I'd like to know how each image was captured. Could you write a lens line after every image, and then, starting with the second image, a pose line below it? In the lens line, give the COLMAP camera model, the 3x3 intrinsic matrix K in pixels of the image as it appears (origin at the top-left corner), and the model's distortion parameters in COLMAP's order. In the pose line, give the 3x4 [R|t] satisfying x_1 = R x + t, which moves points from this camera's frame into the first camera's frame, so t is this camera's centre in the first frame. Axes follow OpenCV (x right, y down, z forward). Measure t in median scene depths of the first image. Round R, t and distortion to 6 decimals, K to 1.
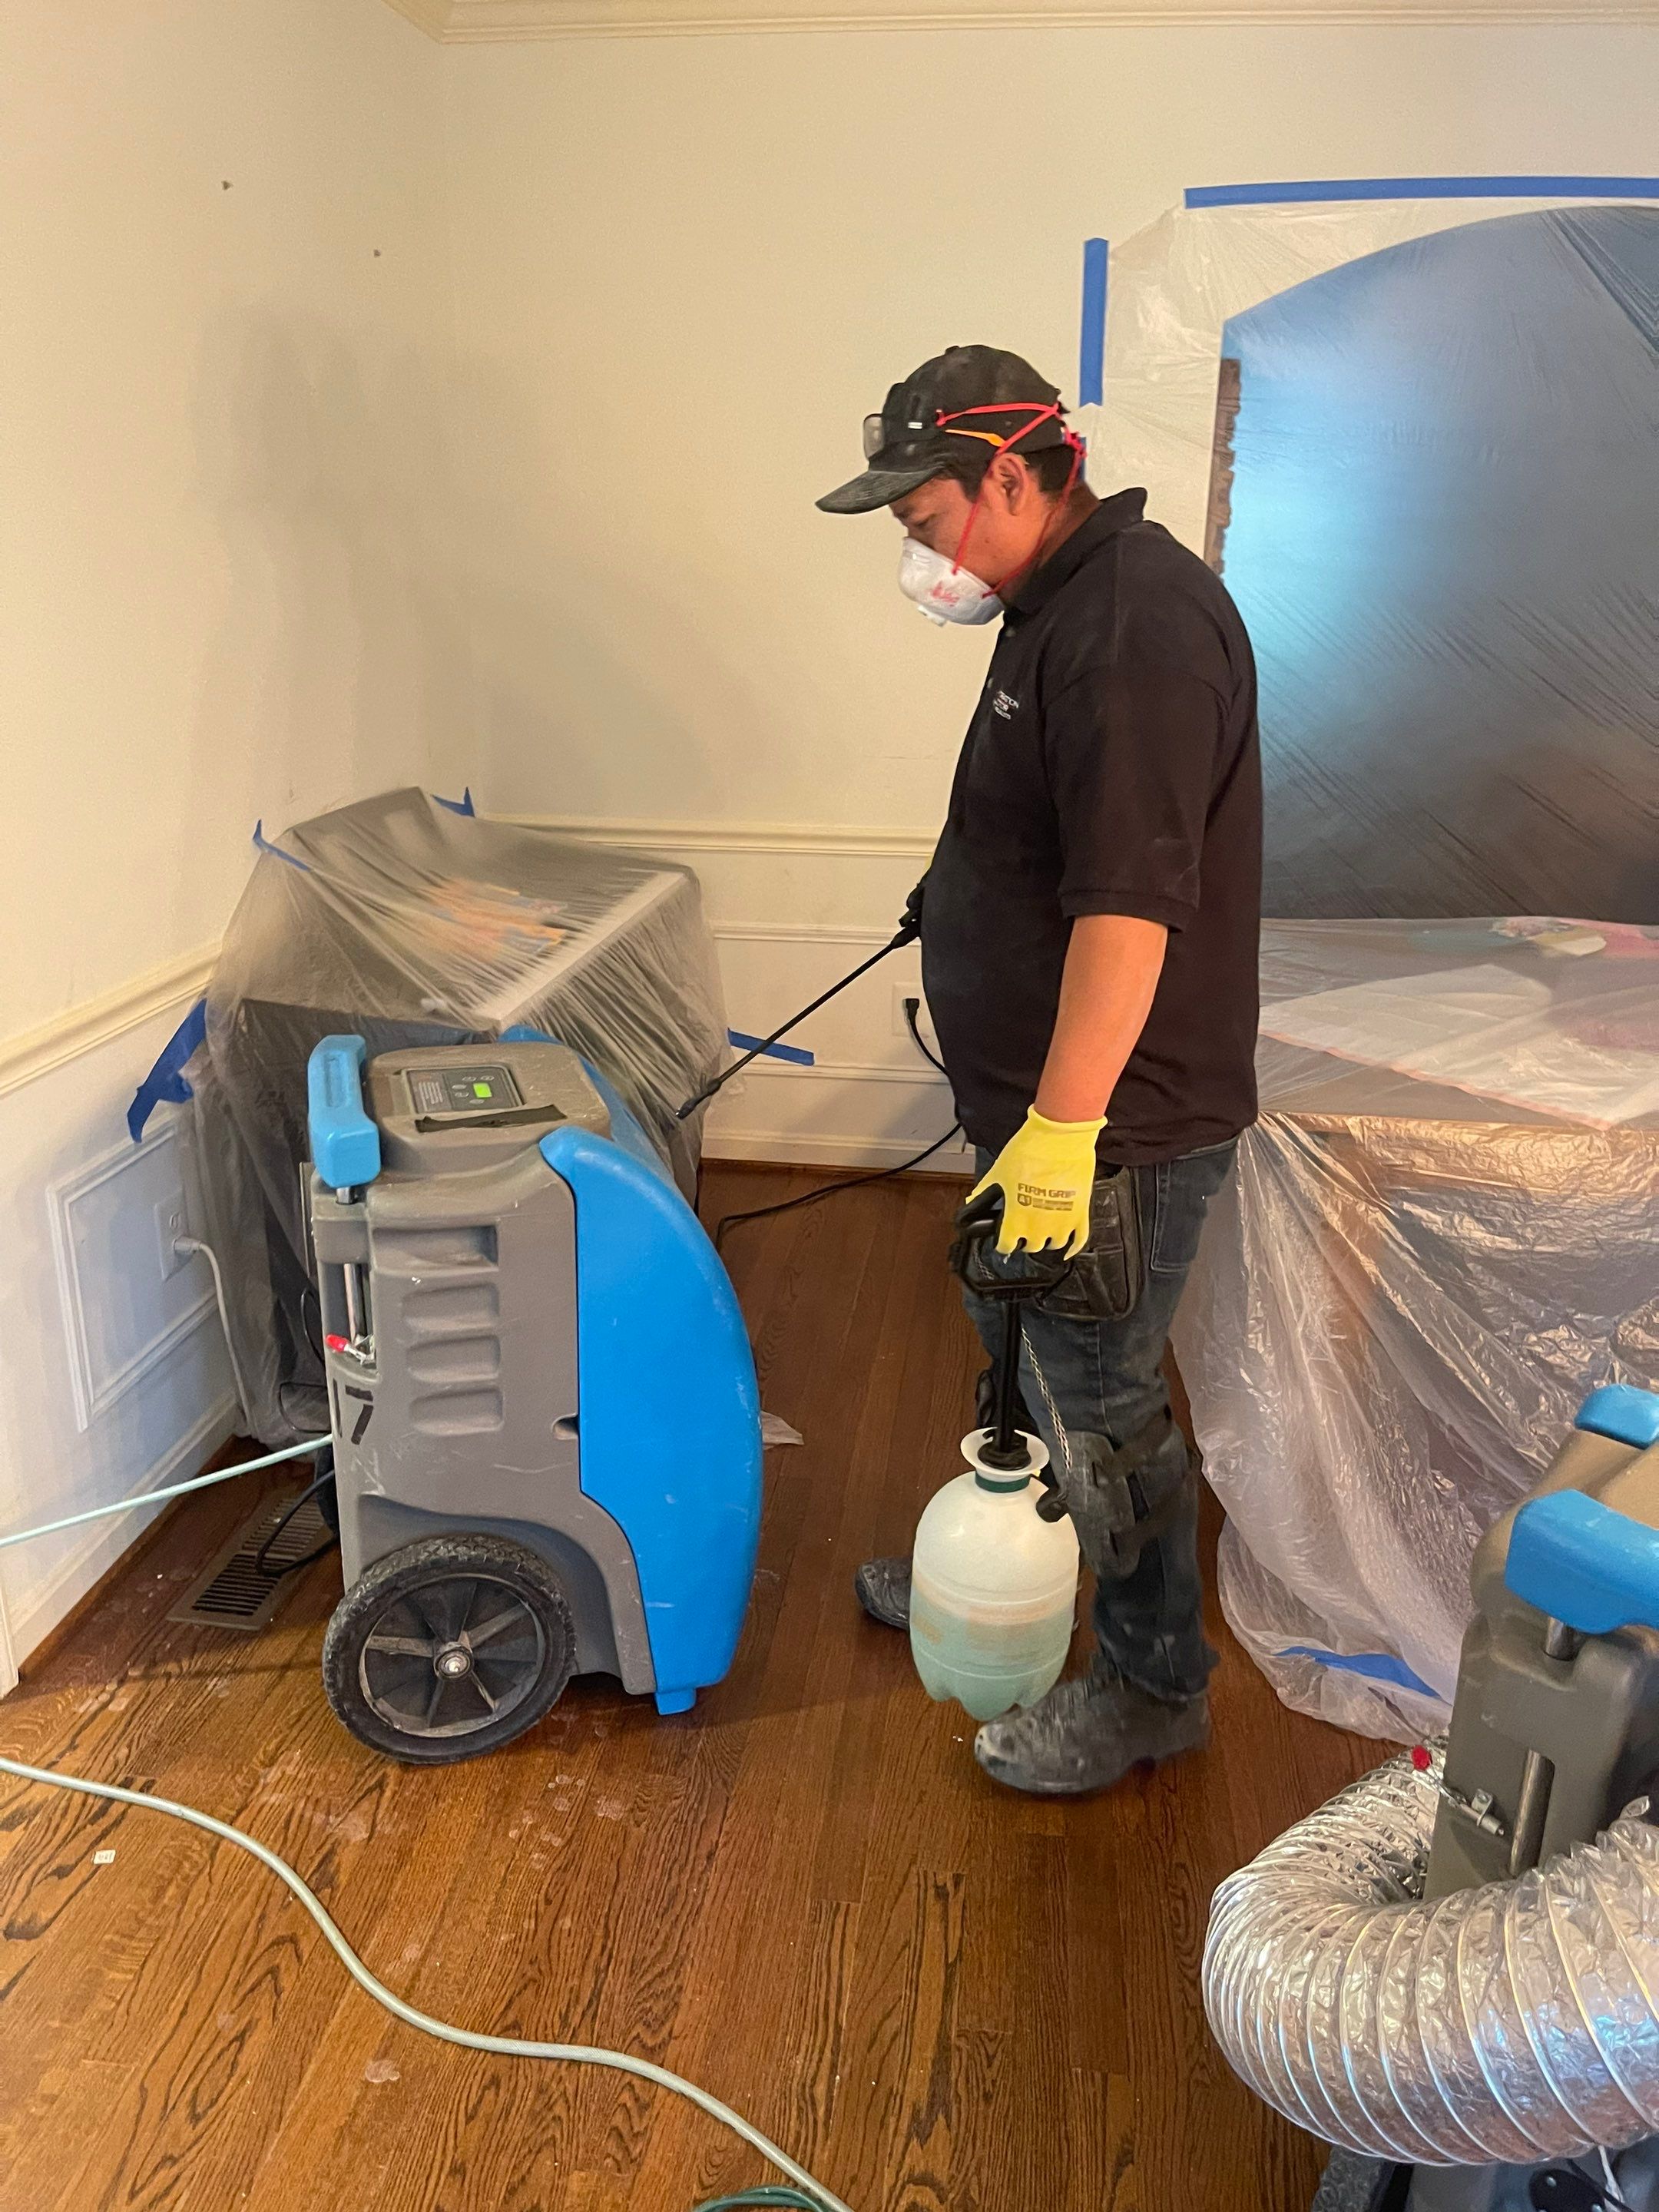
lens RADIAL K [[1611.6, 0, 818.2], [0, 1611.6, 1118.8], [0, 0, 1]] dist [0.020159, -0.003184]
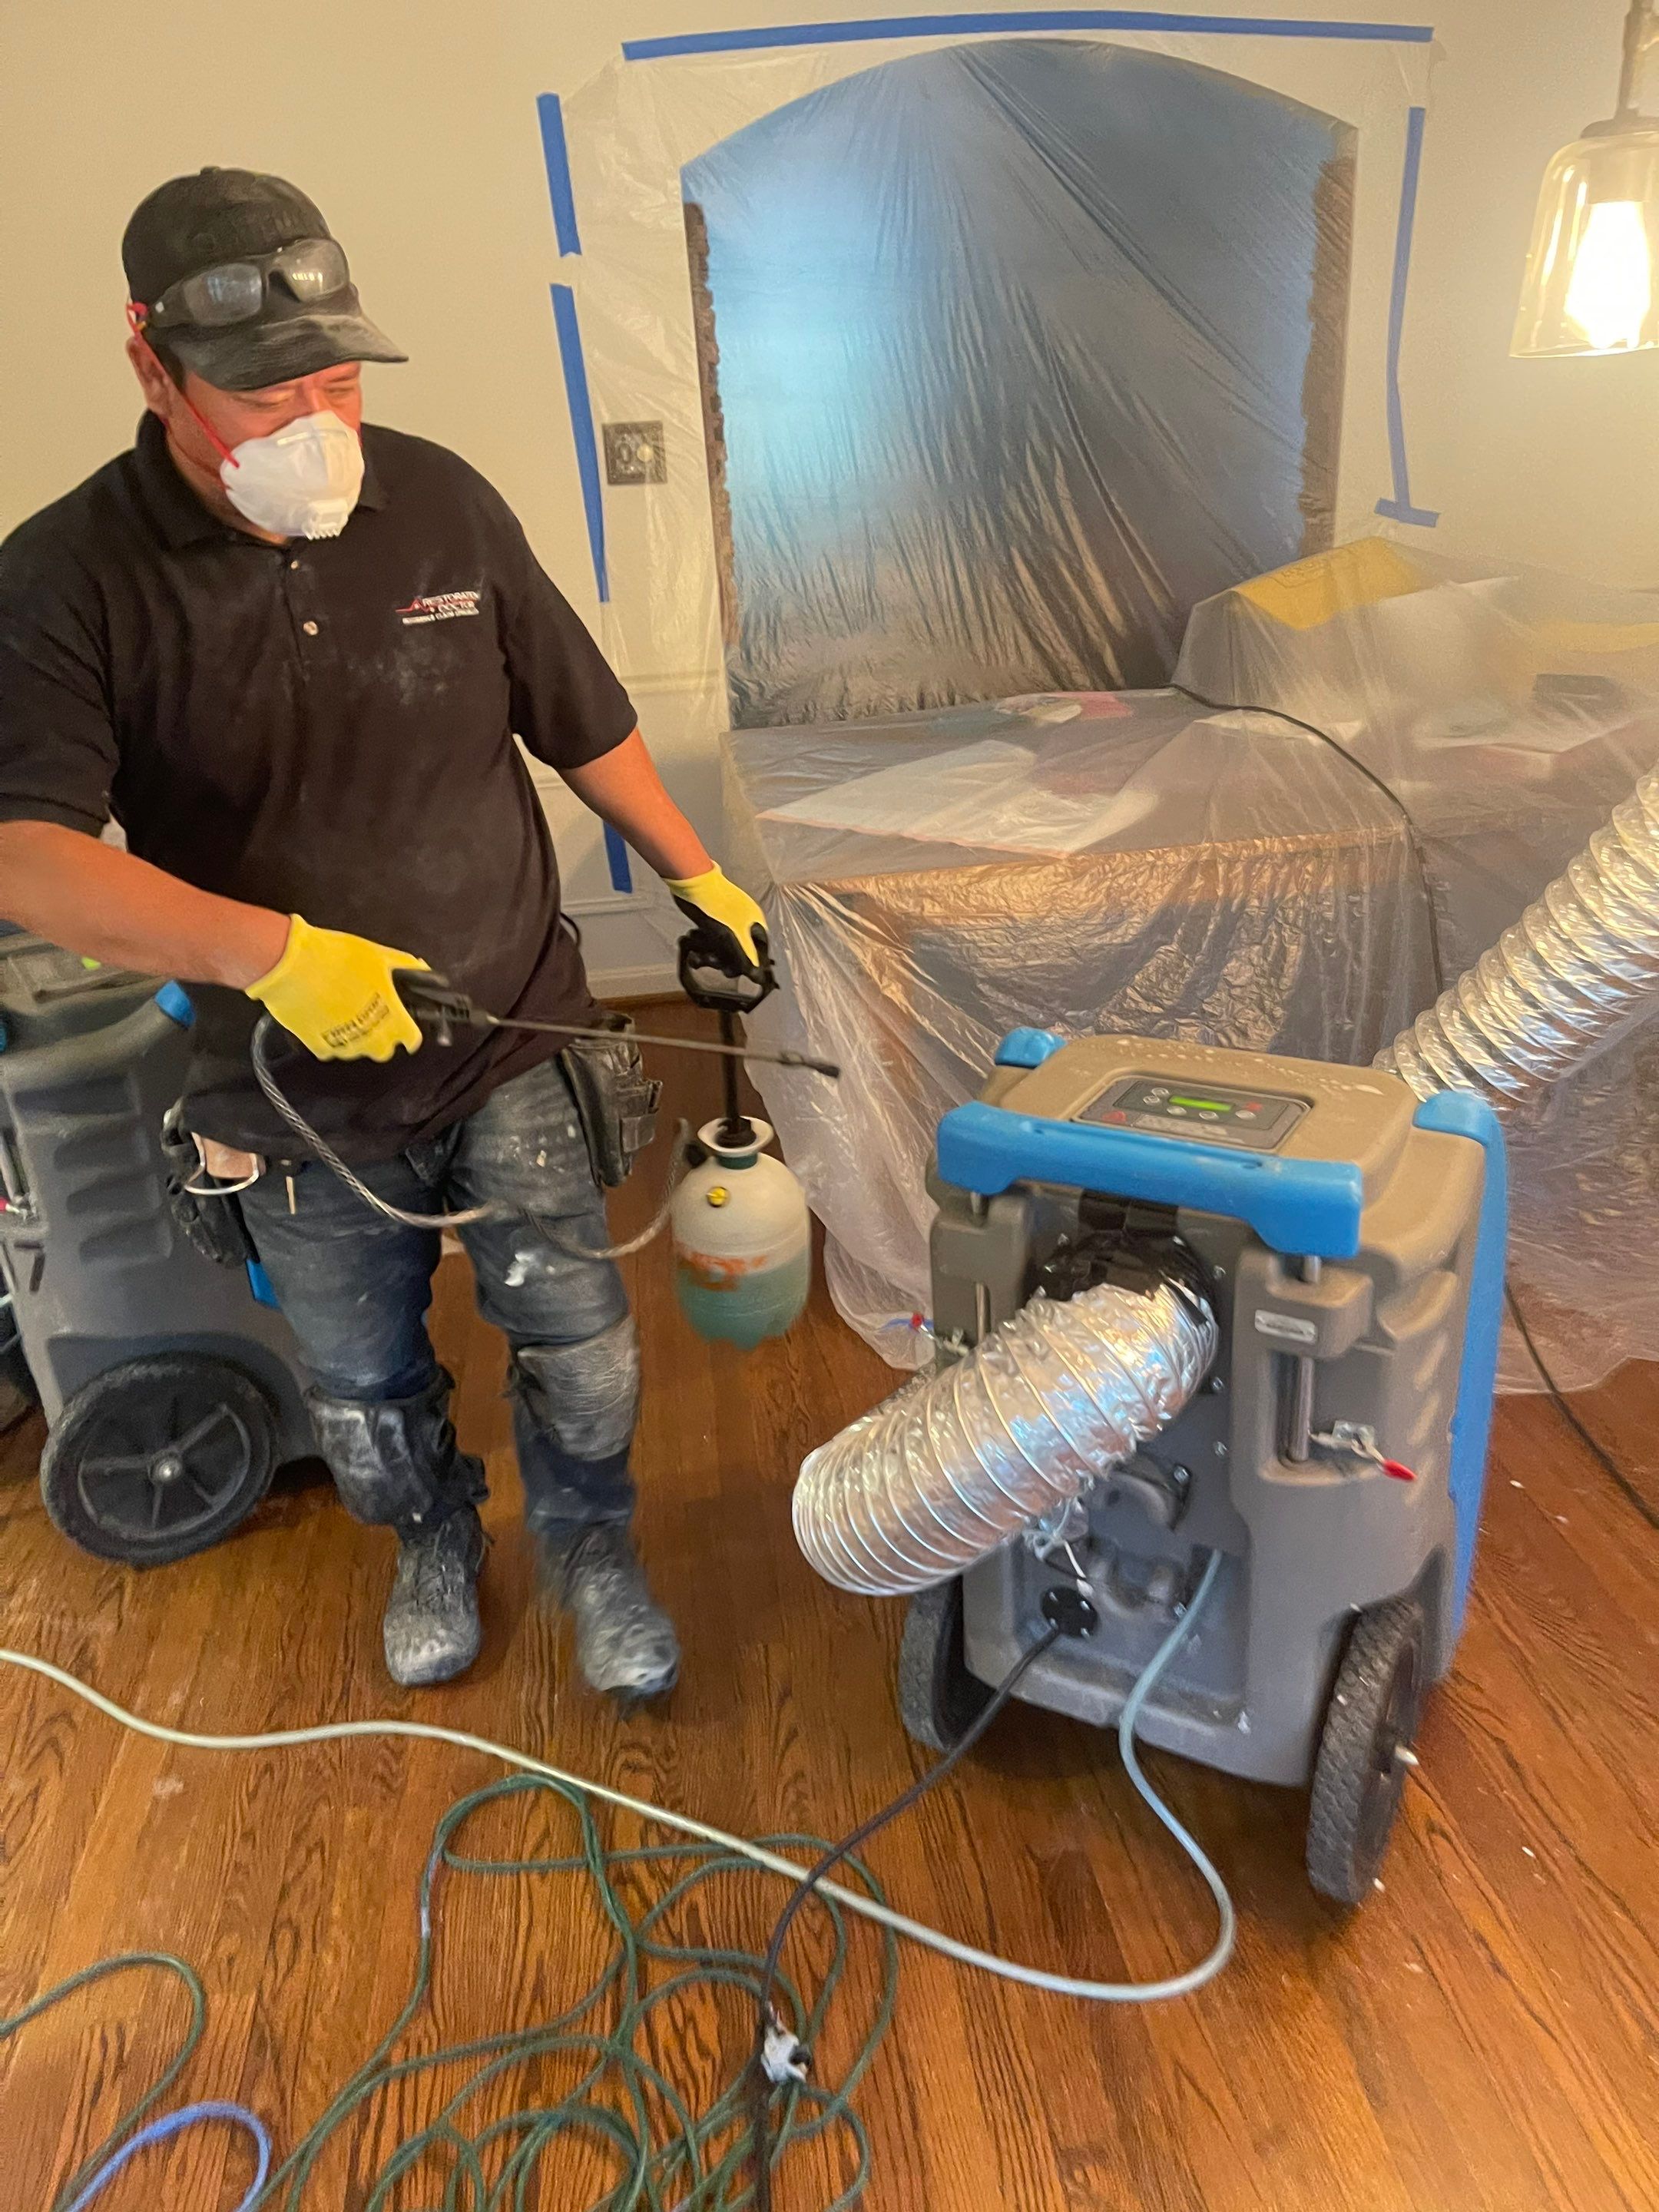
lens RADIAL K [[1611.6, 0, 833.8], [0, 1611.6, 1098.9], [0, 0, 1]] dist [0.020159, -0.003184]
pose [[0.962647, -0.173112, 0.208188, 0.030916], [0.155488, 0.982929, 0.098358, 0.040483], [-0.221661, -0.062314, 0.973131, -0.178237]]
